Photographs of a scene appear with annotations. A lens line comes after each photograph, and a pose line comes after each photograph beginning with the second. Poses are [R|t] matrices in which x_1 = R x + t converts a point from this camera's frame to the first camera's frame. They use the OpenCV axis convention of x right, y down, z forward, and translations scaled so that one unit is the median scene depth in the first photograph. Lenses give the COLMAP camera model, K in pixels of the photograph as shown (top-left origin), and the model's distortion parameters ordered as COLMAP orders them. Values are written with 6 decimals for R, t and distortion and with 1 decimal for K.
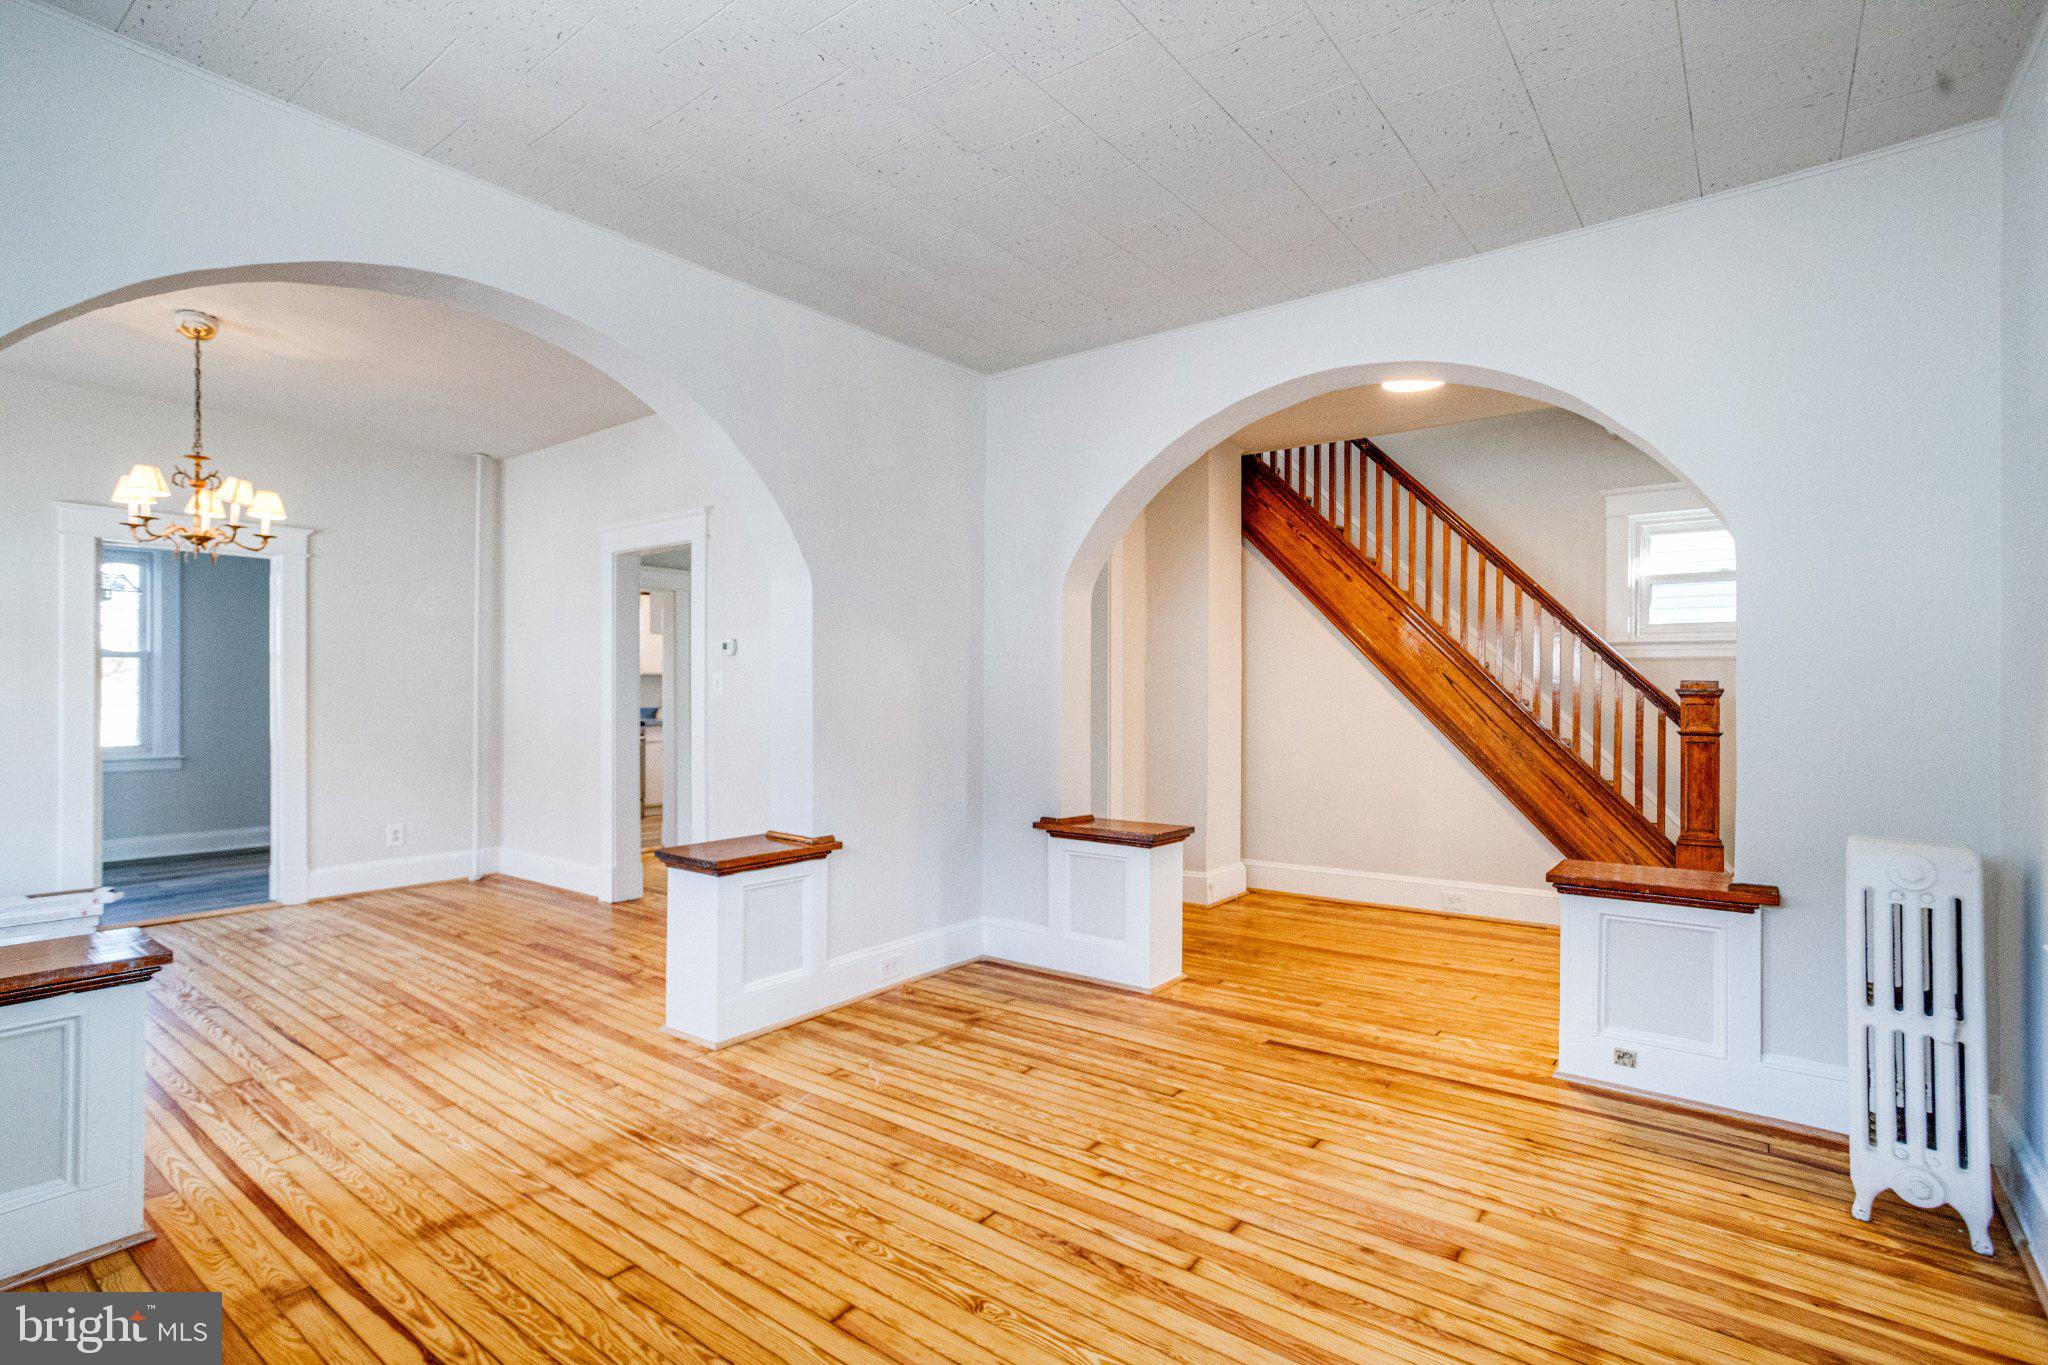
lens RADIAL K [[993.0, 0, 1006.9], [0, 993.0, 680.0], [0, 0, 1]] dist [-0.048288, 0.037008]
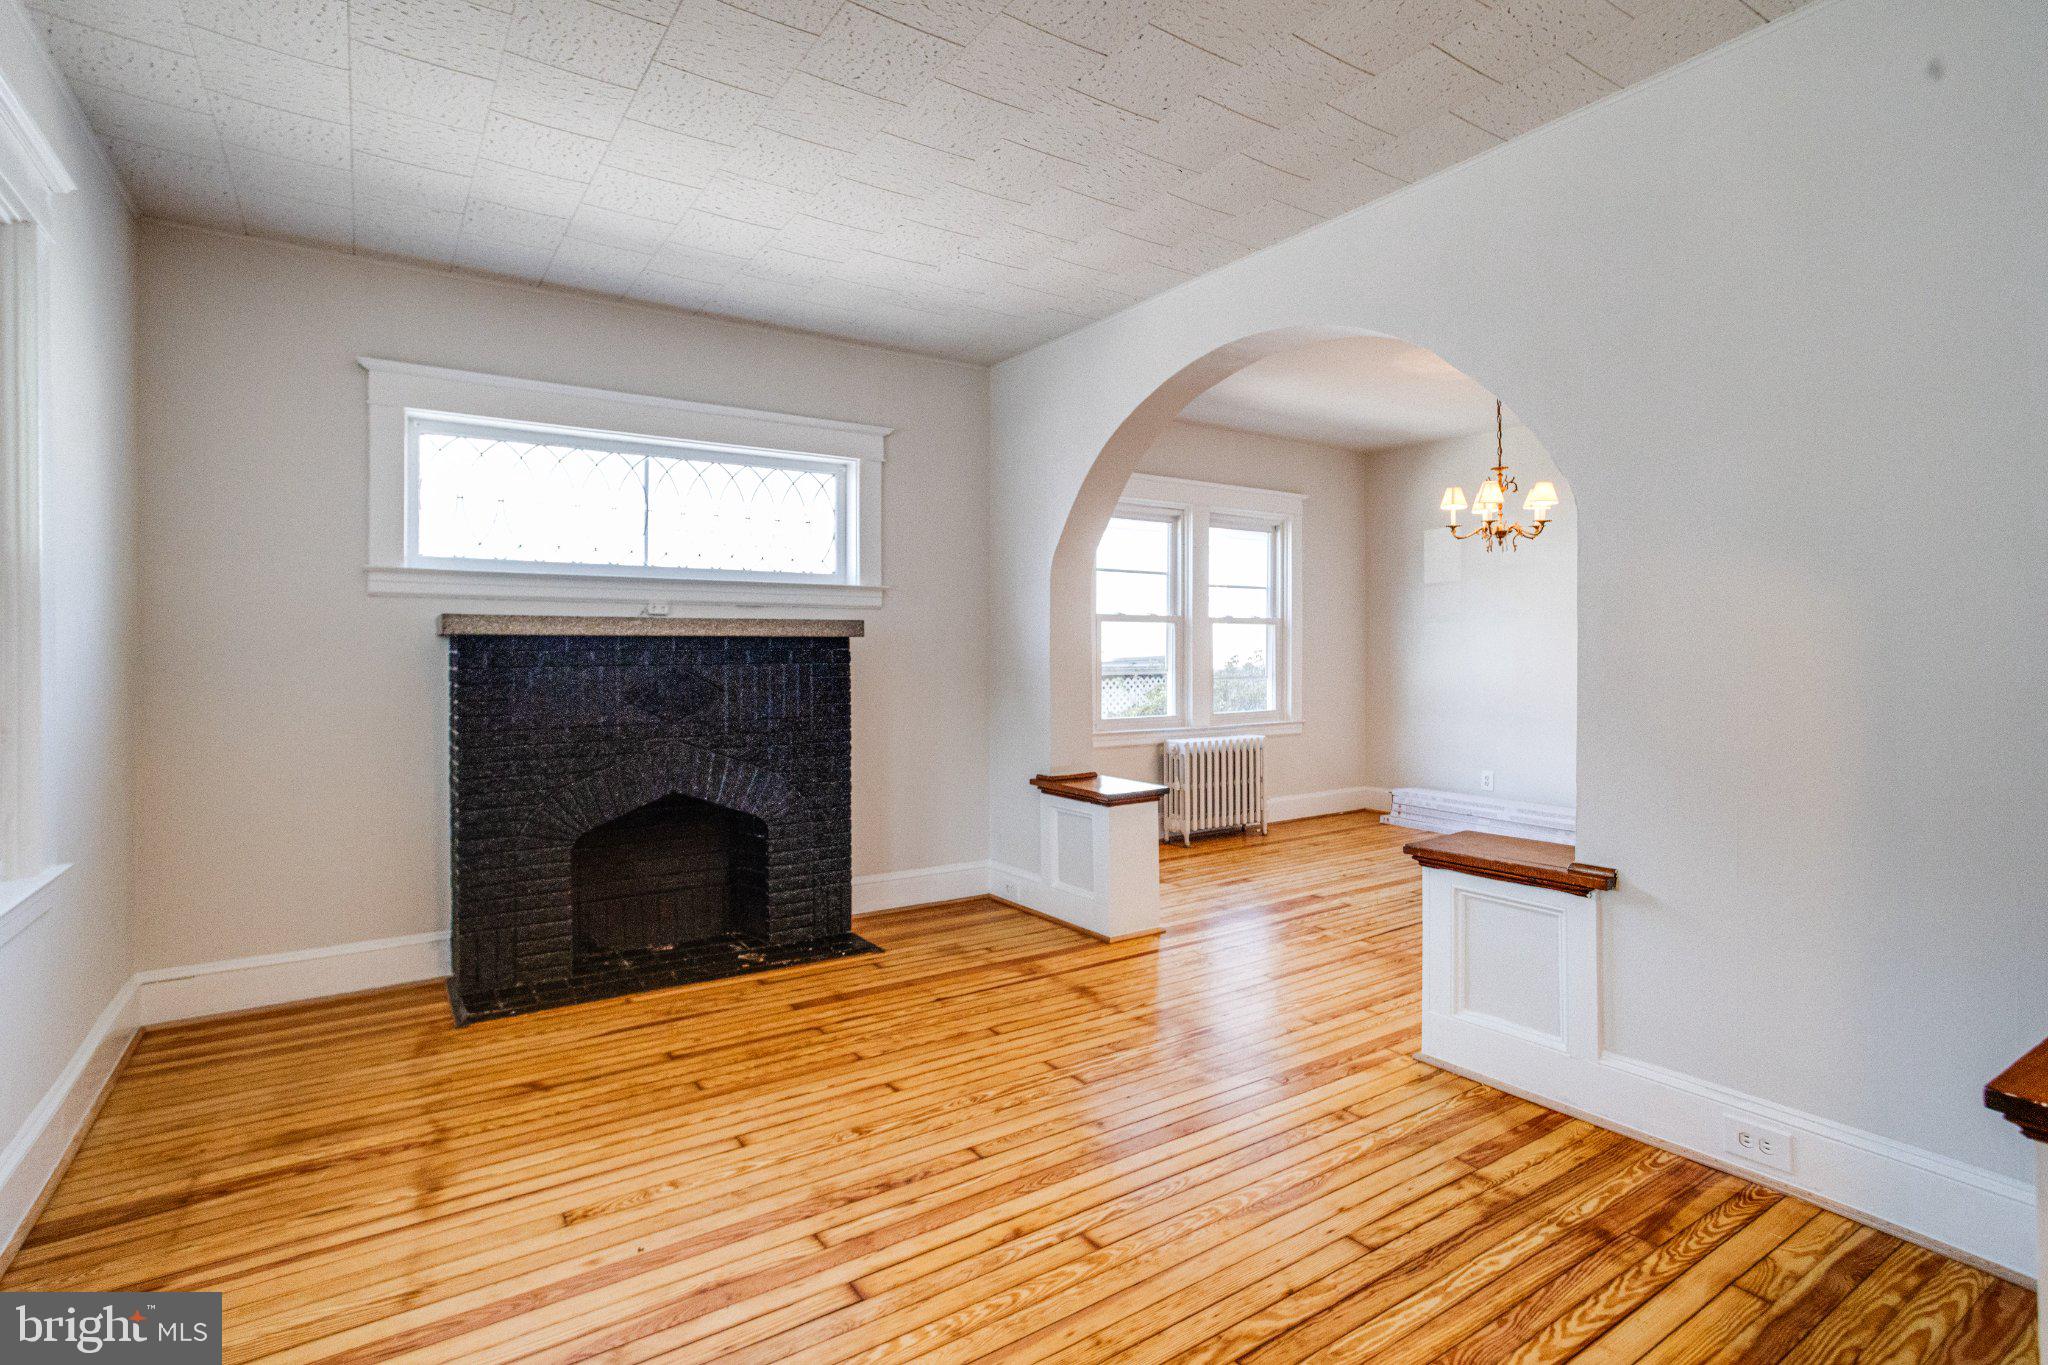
lens RADIAL K [[1001.8, 0, 1010.8], [0, 1001.8, 654.2], [0, 0, 1]] dist [-0.051001, 0.038873]
pose [[-0.318998, 0.000307, -0.947755, 0.707551], [0.011627, 0.999926, -0.003590, 0.010212], [0.947684, -0.012164, -0.318978, 0.997849]]
